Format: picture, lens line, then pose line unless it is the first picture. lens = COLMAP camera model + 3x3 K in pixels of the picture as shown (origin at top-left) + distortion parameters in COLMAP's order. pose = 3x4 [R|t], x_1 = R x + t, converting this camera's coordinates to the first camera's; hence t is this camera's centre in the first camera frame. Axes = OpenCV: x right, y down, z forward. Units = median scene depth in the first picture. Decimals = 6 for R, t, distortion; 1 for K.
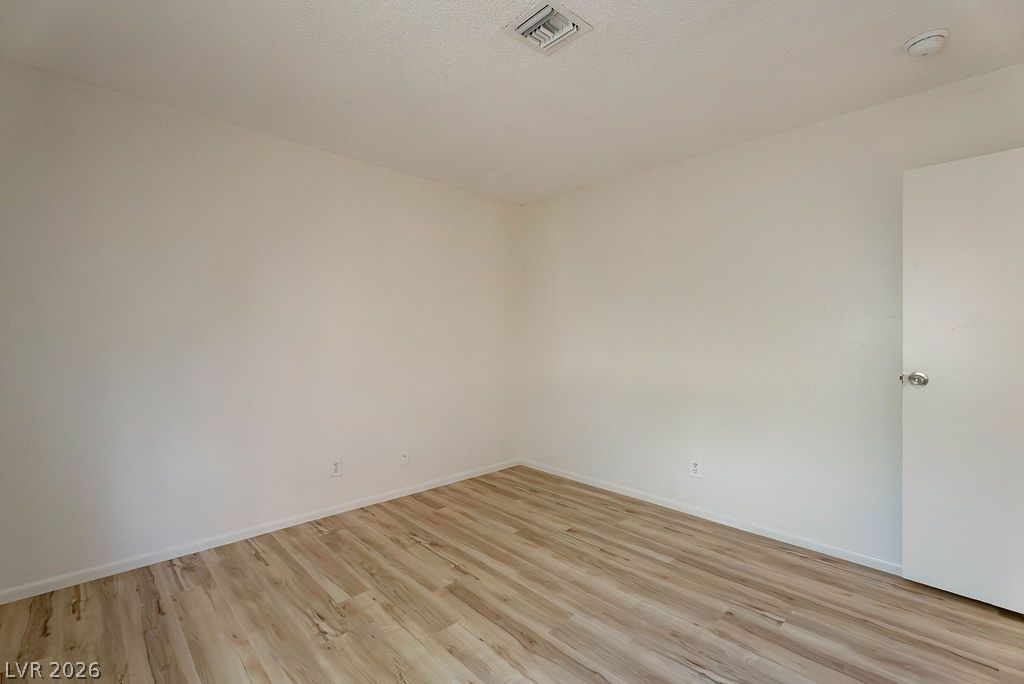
lens RADIAL K [[454.5, 0, 509.4], [0, 454.5, 342.4], [0, 0, 1]] dist [-0.000004, -0.000480]
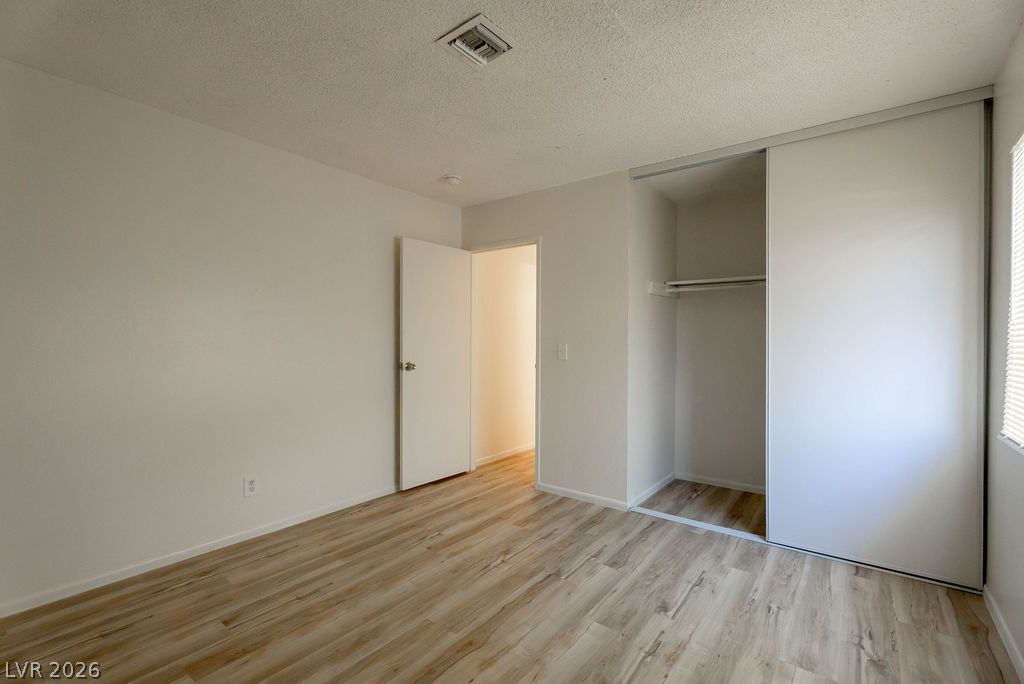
lens RADIAL K [[454.5, 0, 509.4], [0, 454.5, 342.4], [0, 0, 1]] dist [-0.000004, -0.000480]
pose [[-0.151727, -0.004443, 0.988412, -0.694755], [0.011354, 0.999916, 0.006238, -0.011889], [-0.988357, 0.012169, -0.151664, 0.766850]]
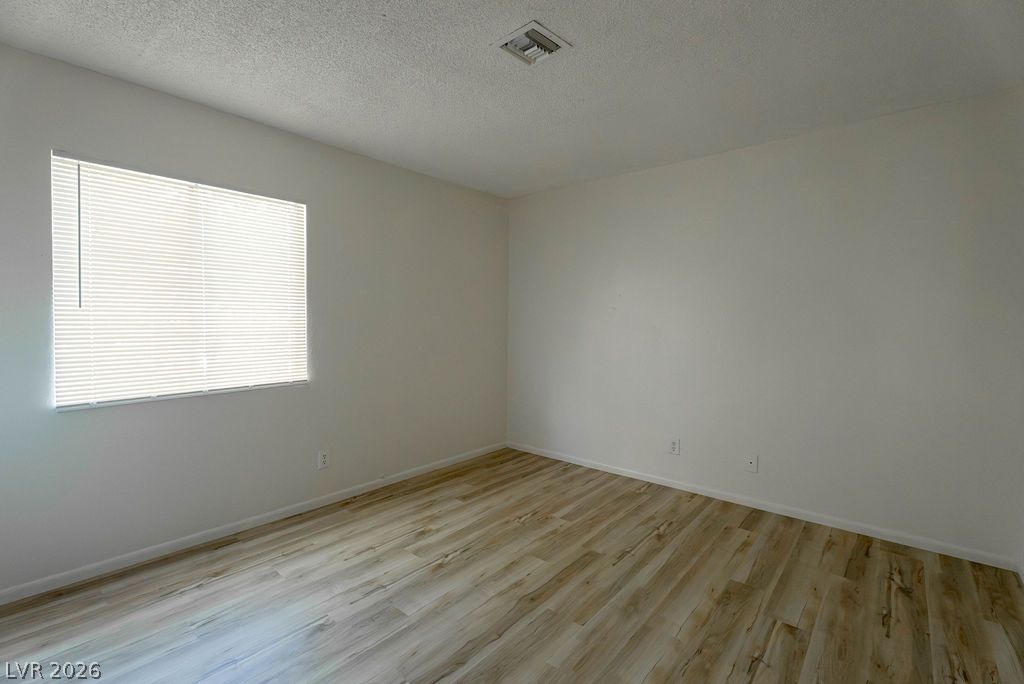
lens RADIAL K [[454.5, 0, 509.4], [0, 454.5, 342.4], [0, 0, 1]] dist [-0.000004, -0.000480]
pose [[0.101632, 0.043364, -0.993877, 0.825173], [-0.022049, 0.998902, 0.041328, -0.019047], [0.994578, 0.017714, 0.102476, 0.589691]]
